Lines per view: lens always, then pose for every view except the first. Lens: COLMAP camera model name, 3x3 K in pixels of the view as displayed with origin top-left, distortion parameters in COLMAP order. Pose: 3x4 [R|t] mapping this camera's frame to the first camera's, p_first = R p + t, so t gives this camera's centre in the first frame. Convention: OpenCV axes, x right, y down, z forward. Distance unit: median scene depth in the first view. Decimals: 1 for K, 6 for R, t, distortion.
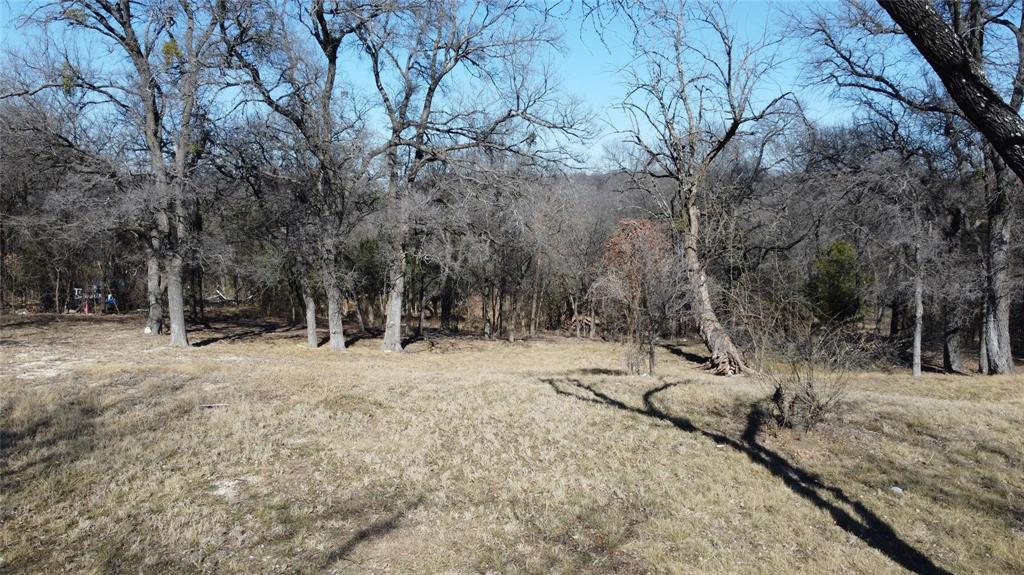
lens RADIAL K [[757.1, 0, 512.0], [0, 757.1, 289.4], [0, 0, 1]] dist [0.004047, 0.000419]
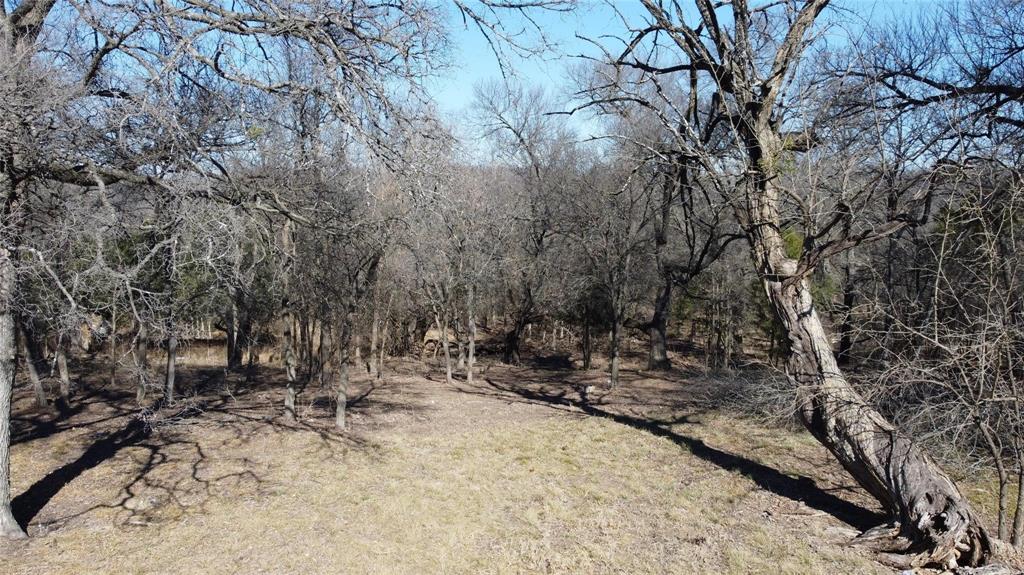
lens RADIAL K [[757.1, 0, 514.7], [0, 757.1, 287.1], [0, 0, 1]] dist [0.004047, 0.000419]
pose [[0.974366, -0.025882, 0.223475, 0.001120], [0.026744, 0.999642, -0.000832, -0.009830], [-0.223374, 0.006788, 0.974709, 0.262546]]
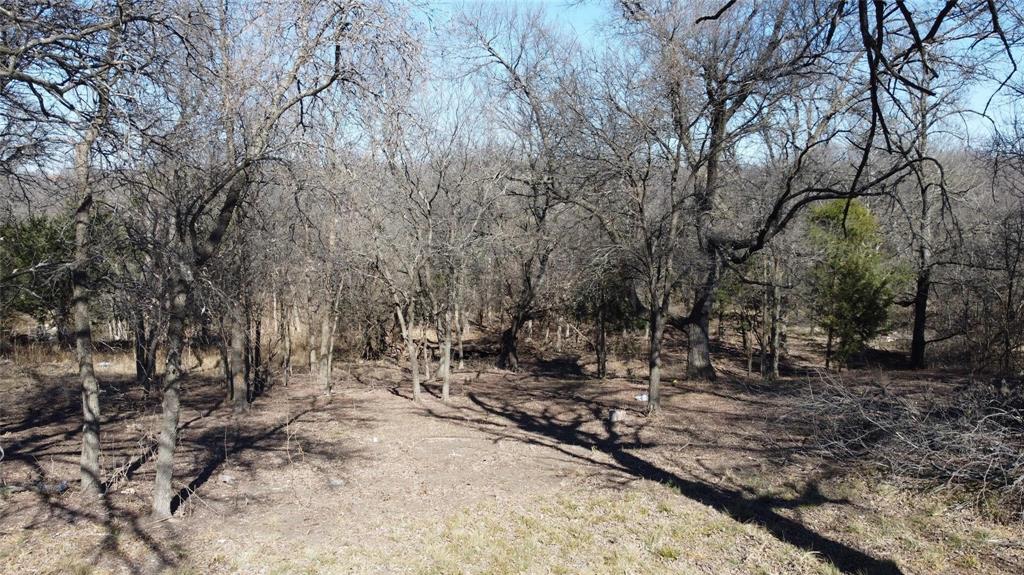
lens RADIAL K [[757.1, 0, 506.7], [0, 757.1, 286.3], [0, 0, 1]] dist [0.004047, 0.000419]
pose [[0.977002, -0.031210, 0.210933, 0.032681], [0.031922, 0.999490, 0.000029, -0.002302], [-0.210826, 0.006706, 0.977501, 0.383154]]
